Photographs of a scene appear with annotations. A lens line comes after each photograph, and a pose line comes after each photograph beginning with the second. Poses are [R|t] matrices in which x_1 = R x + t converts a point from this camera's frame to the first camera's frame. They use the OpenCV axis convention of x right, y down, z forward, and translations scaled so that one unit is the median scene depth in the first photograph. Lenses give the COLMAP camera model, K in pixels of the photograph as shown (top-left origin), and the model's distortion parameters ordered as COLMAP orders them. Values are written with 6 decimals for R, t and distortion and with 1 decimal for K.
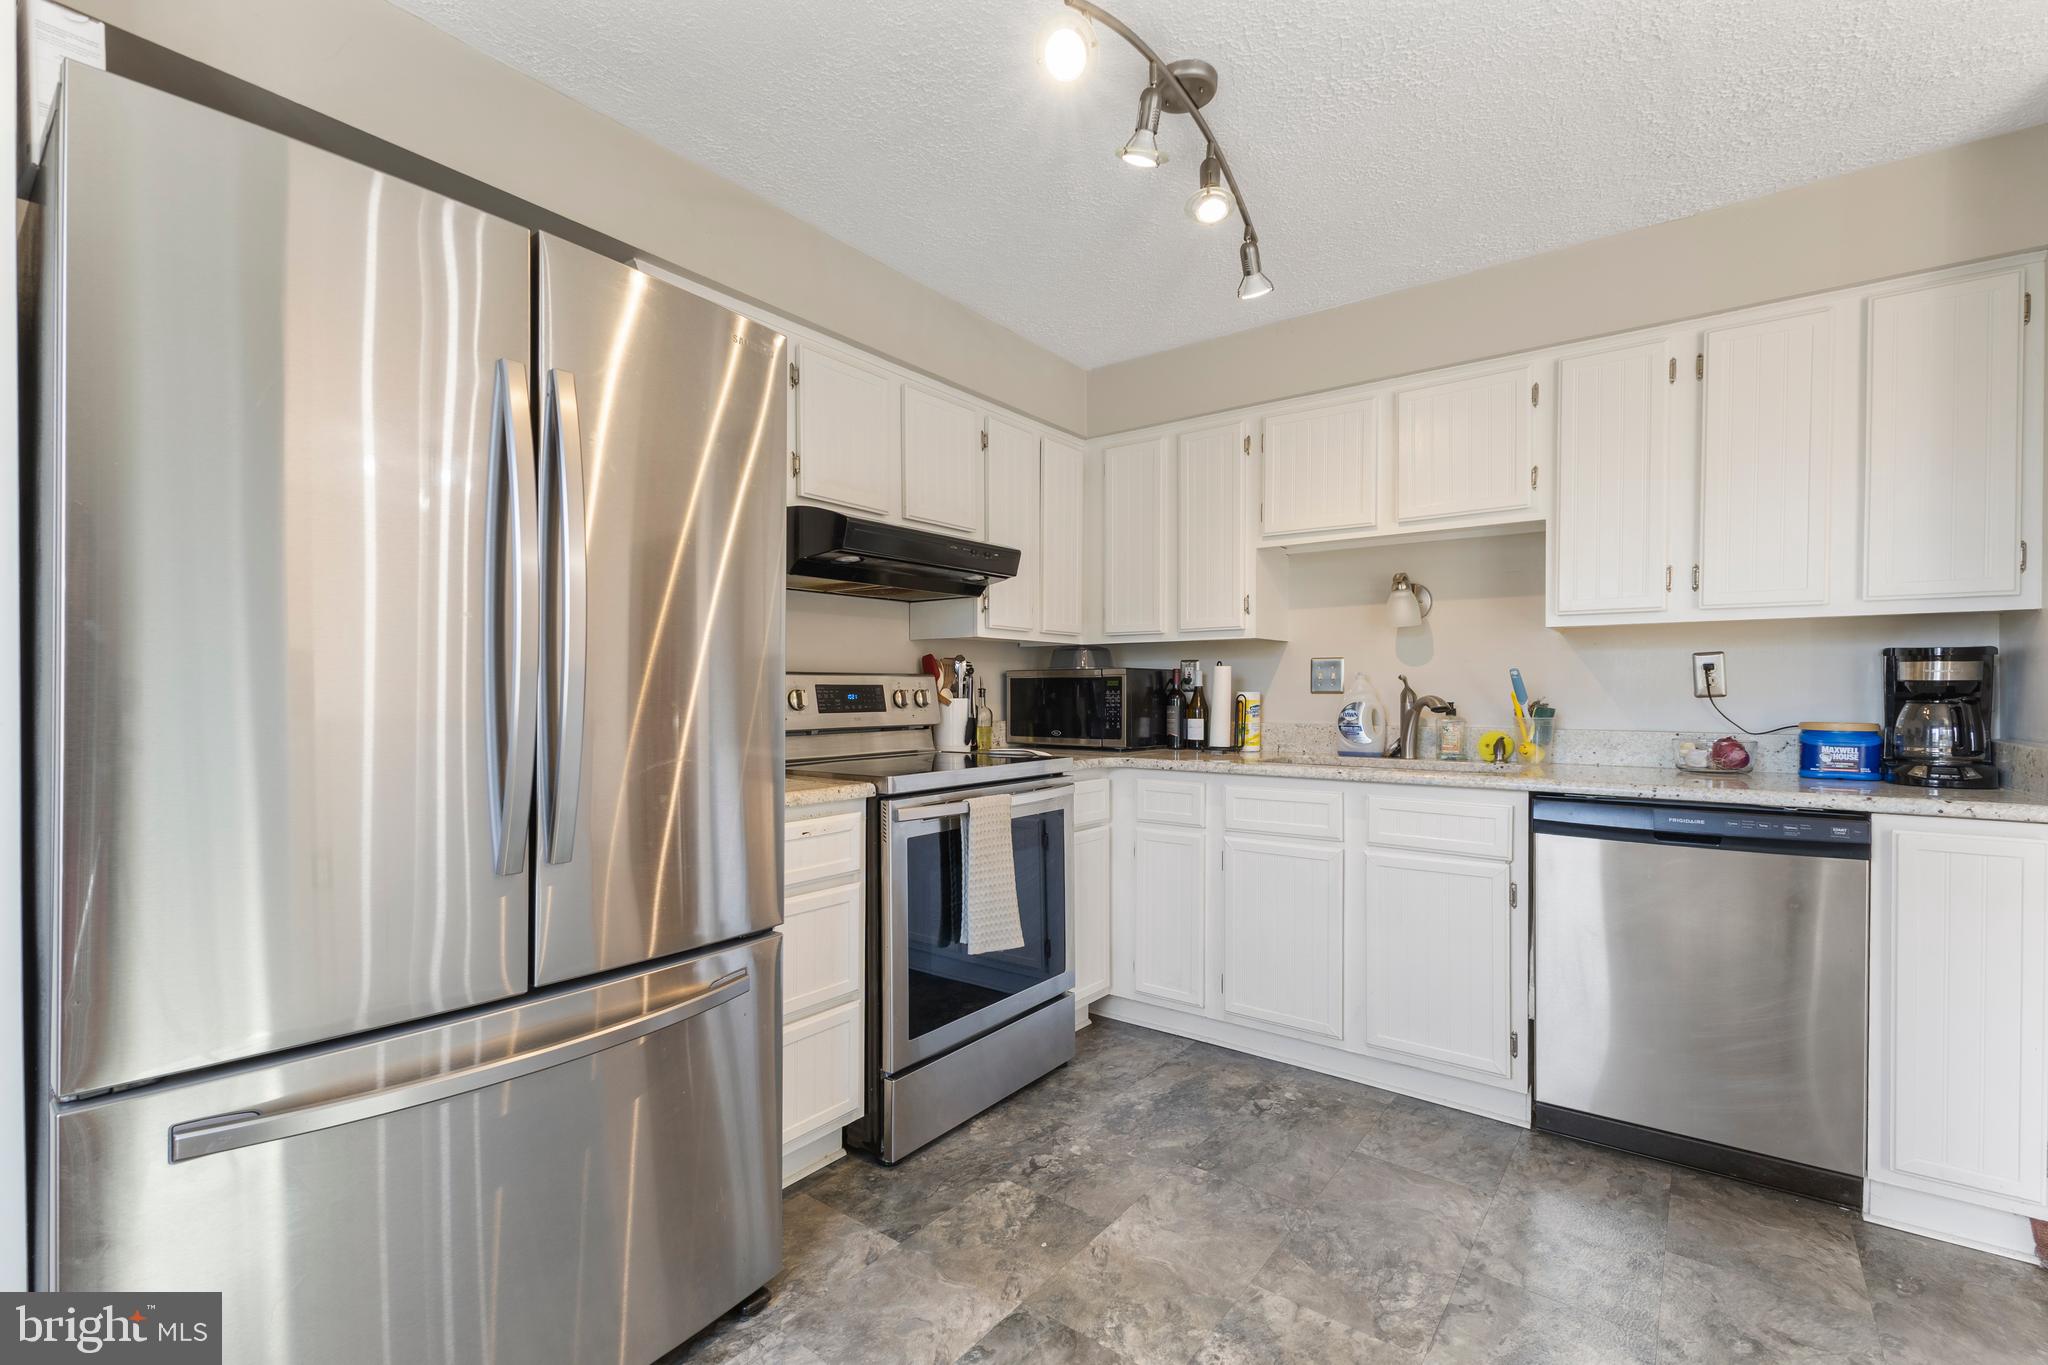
lens RADIAL K [[886.4, 0, 1061.7], [0, 886.4, 697.4], [0, 0, 1]] dist [0.012528, -0.003113]
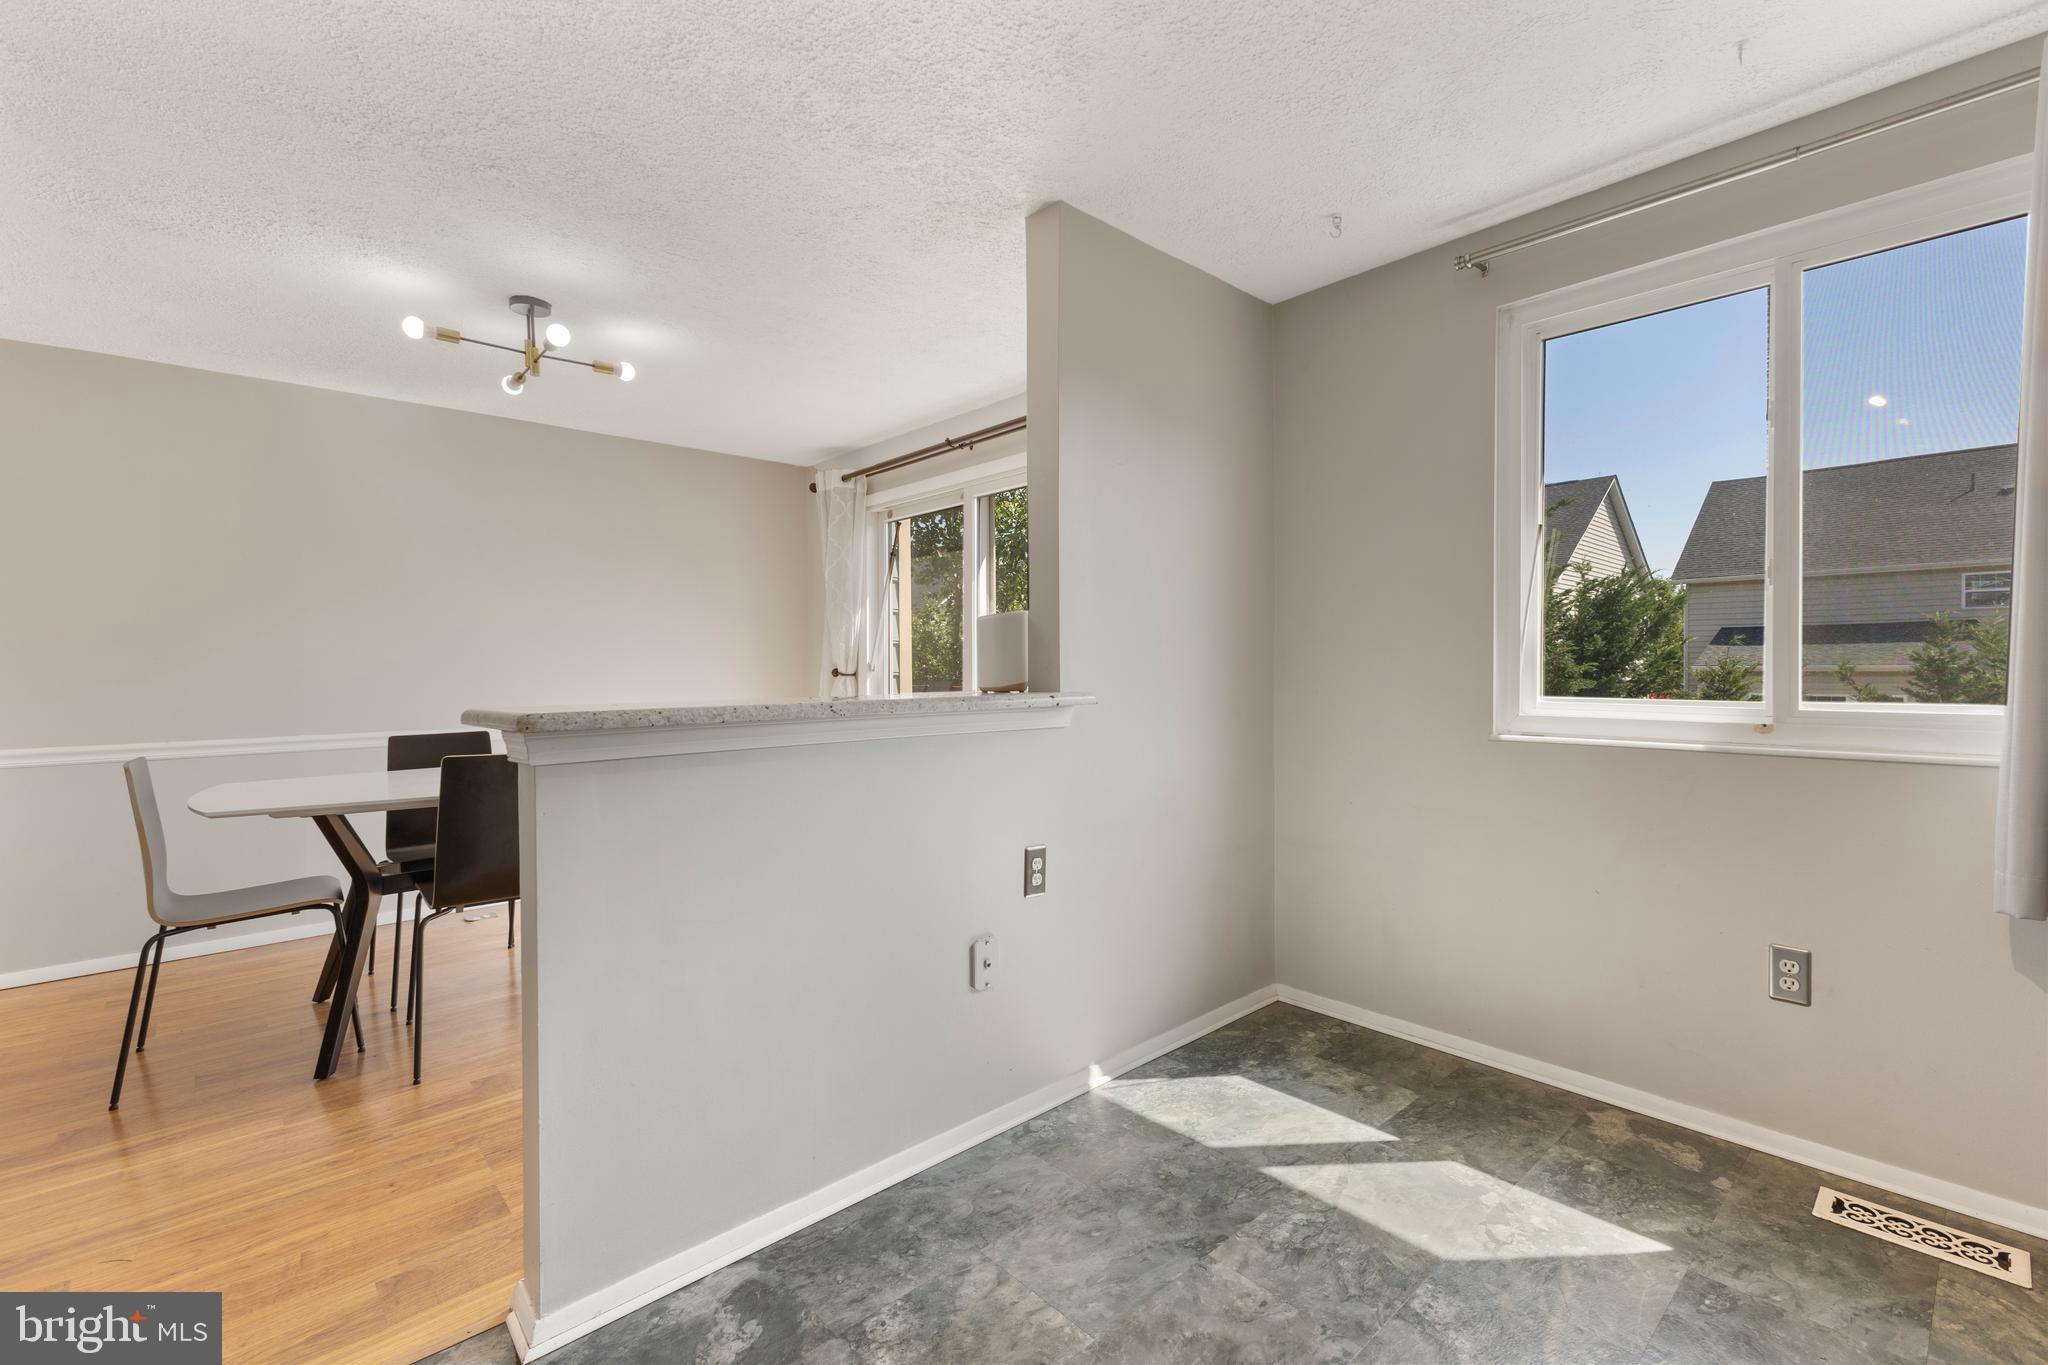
lens RADIAL K [[886.4, 0, 1036.4], [0, 886.4, 673.9], [0, 0, 1]] dist [0.012528, -0.003113]
pose [[-0.980474, 0.004929, 0.196586, 0.223735], [0.007864, 0.999869, 0.014154, -0.006232], [-0.196490, 0.015424, -0.980384, 0.982344]]
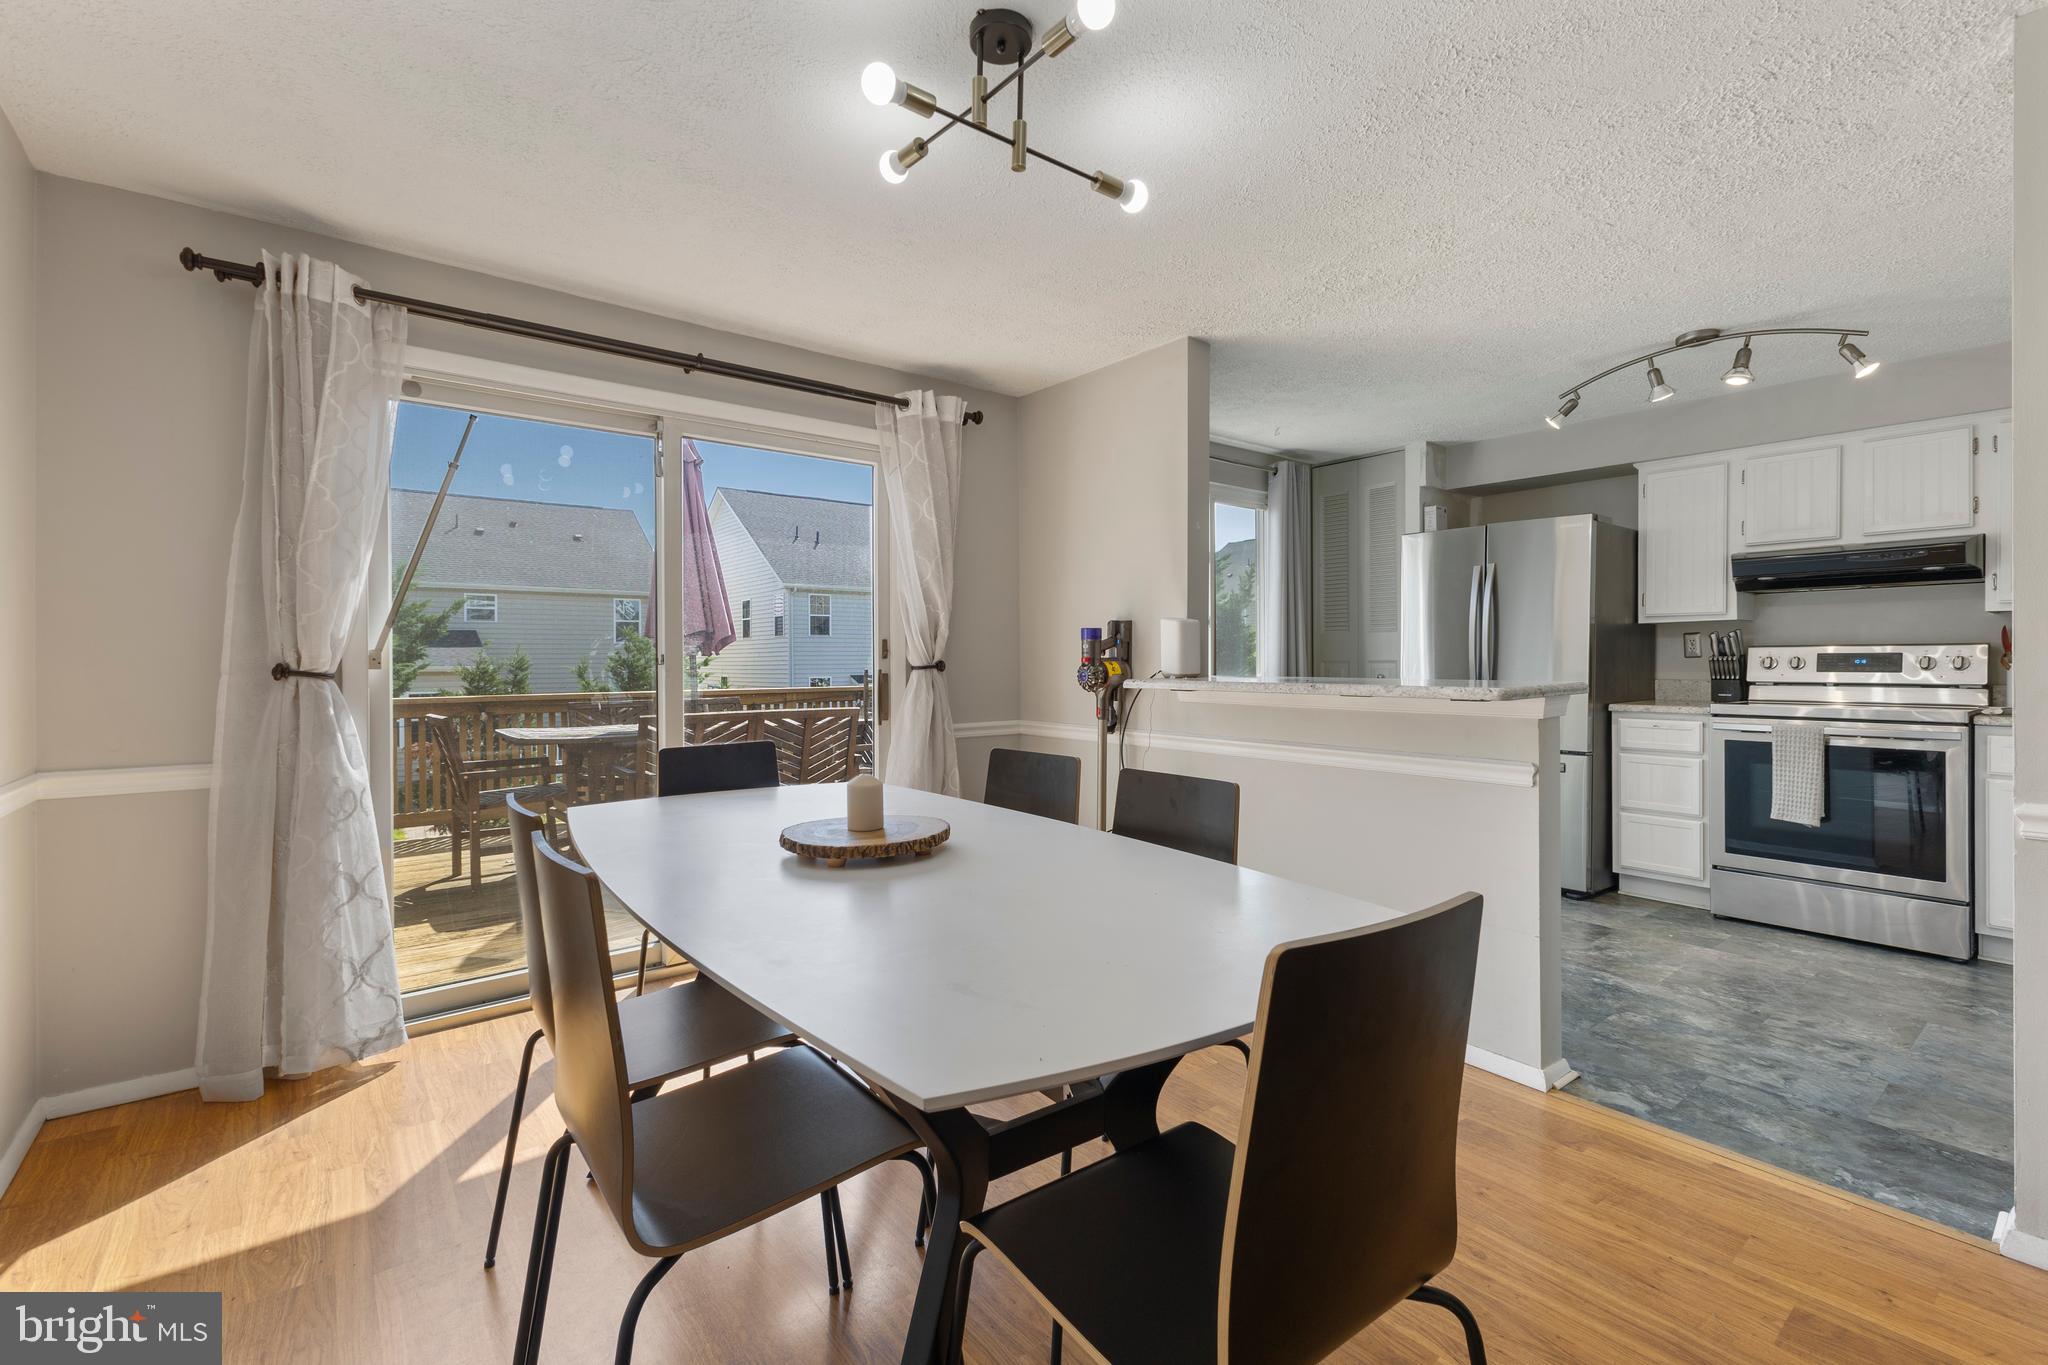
lens RADIAL K [[886.4, 0, 1012.2], [0, 886.4, 663.8], [0, 0, 1]] dist [0.012528, -0.003113]
pose [[-0.269051, 0.004540, -0.963115, 1.875308], [-0.003170, 0.999979, 0.005599, -0.000528], [0.963121, 0.004559, -0.269031, 0.090357]]
